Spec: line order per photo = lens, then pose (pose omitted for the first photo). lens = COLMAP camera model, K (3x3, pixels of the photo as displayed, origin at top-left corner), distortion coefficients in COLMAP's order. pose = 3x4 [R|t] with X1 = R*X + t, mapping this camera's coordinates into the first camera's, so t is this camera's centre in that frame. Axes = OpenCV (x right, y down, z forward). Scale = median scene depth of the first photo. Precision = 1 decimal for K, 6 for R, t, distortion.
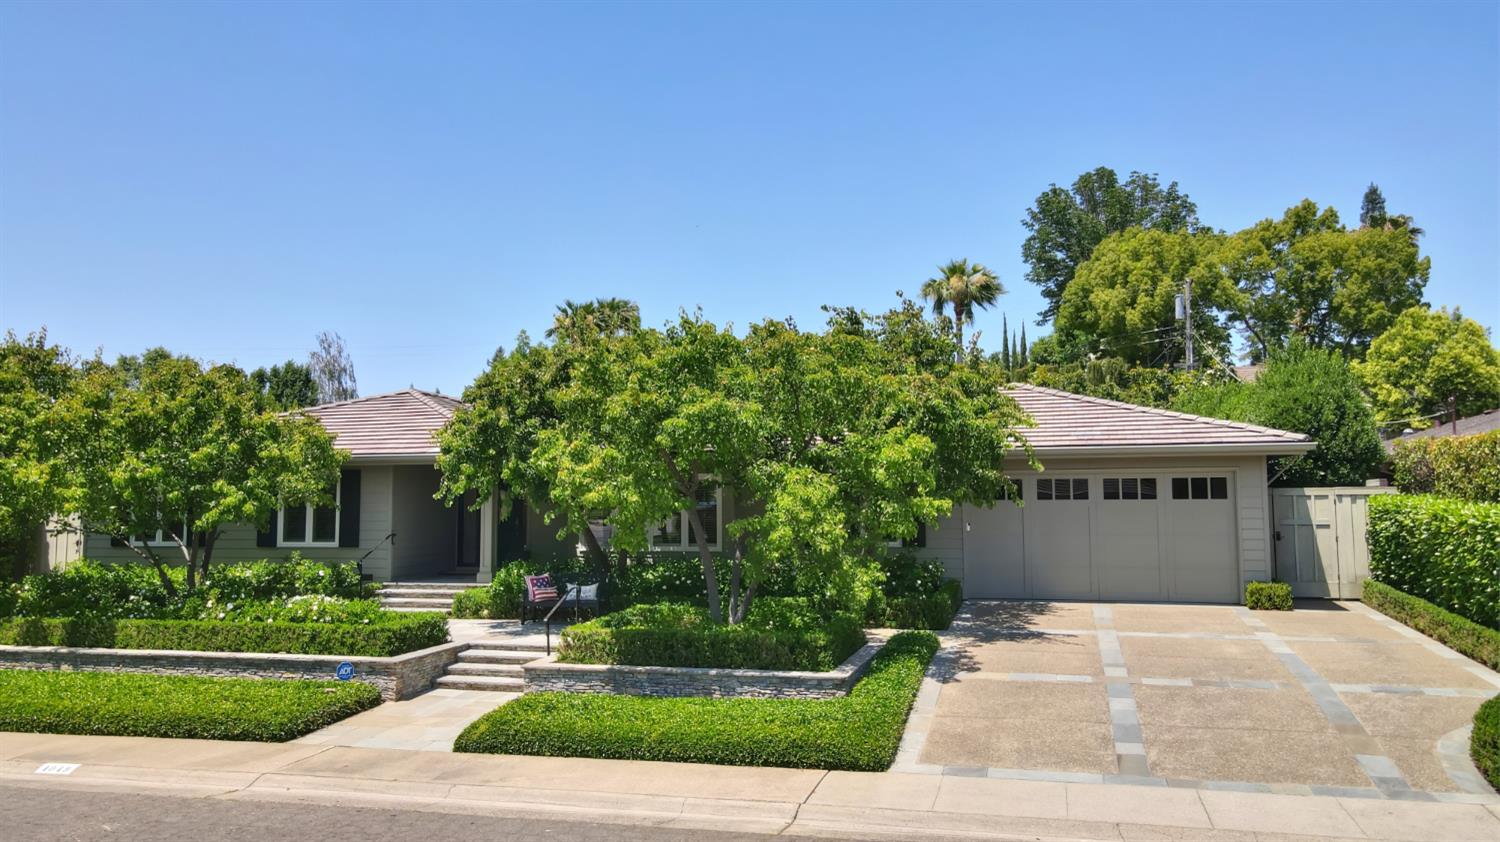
lens RADIAL K [[1057.2, 0, 832.5], [0, 1057.2, 418.2], [0, 0, 1]] dist [0.001278, 0.012068]
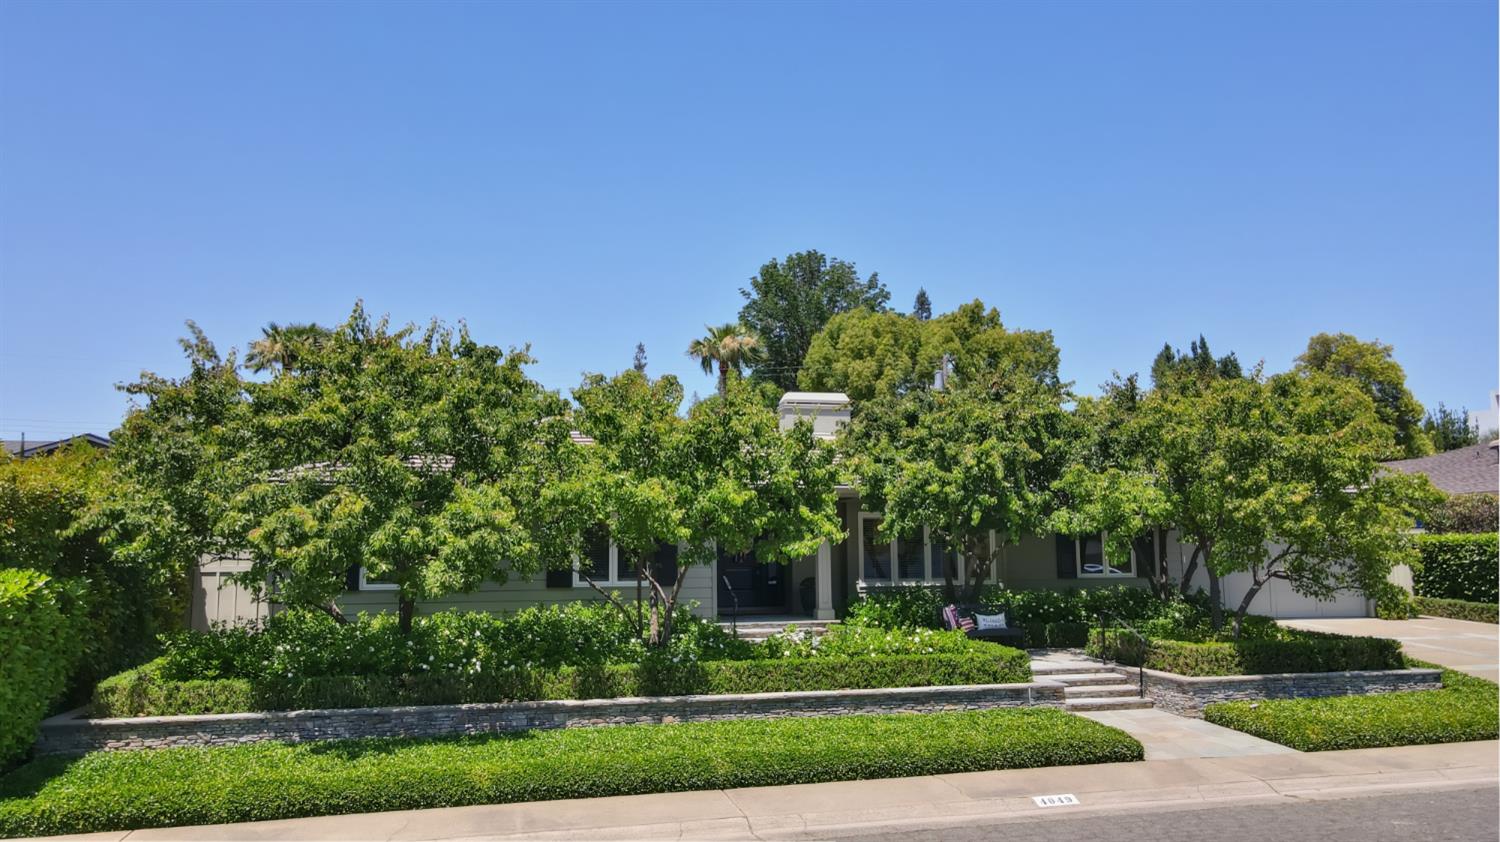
lens RADIAL K [[1023.6, 0, 781.5], [0, 1023.6, 420.9], [0, 0, 1]] dist [0.005174, 0.007030]
pose [[0.898155, 0.054203, 0.436324, -0.837636], [-0.031115, 0.997720, -0.059895, 0.031363], [-0.438576, 0.040219, 0.897794, 0.161829]]
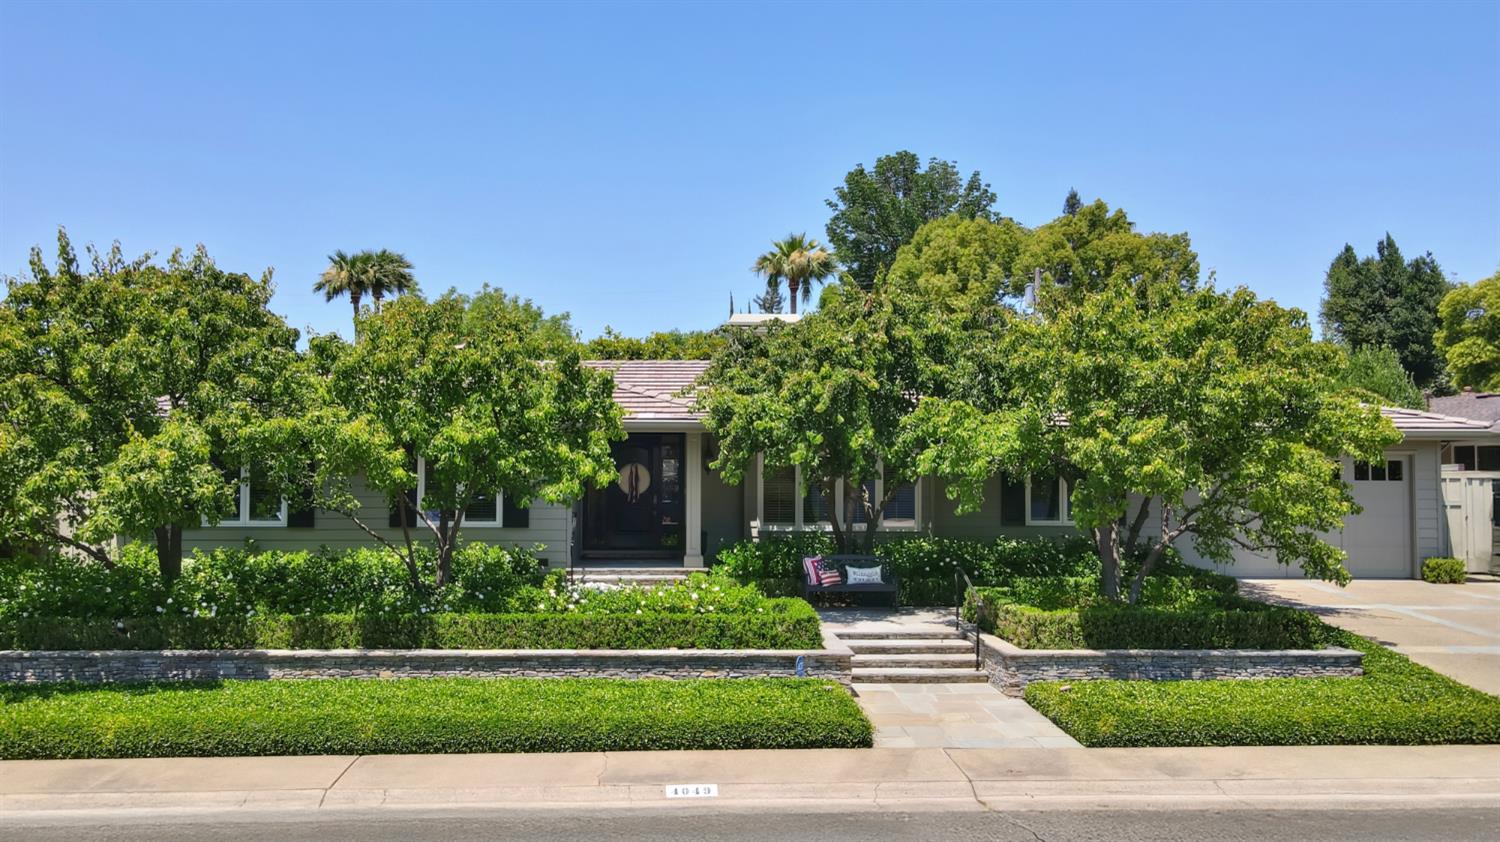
lens RADIAL K [[1094.0, 0, 750.0], [0, 1094.0, 421.0], [0, 0, 1]] dist [-0.001952, 0.027549]
pose [[0.964361, 0.023745, 0.263524, -0.558858], [-0.029503, 0.999404, 0.017912, 0.015915], [-0.262942, -0.025048, 0.964487, 0.107297]]
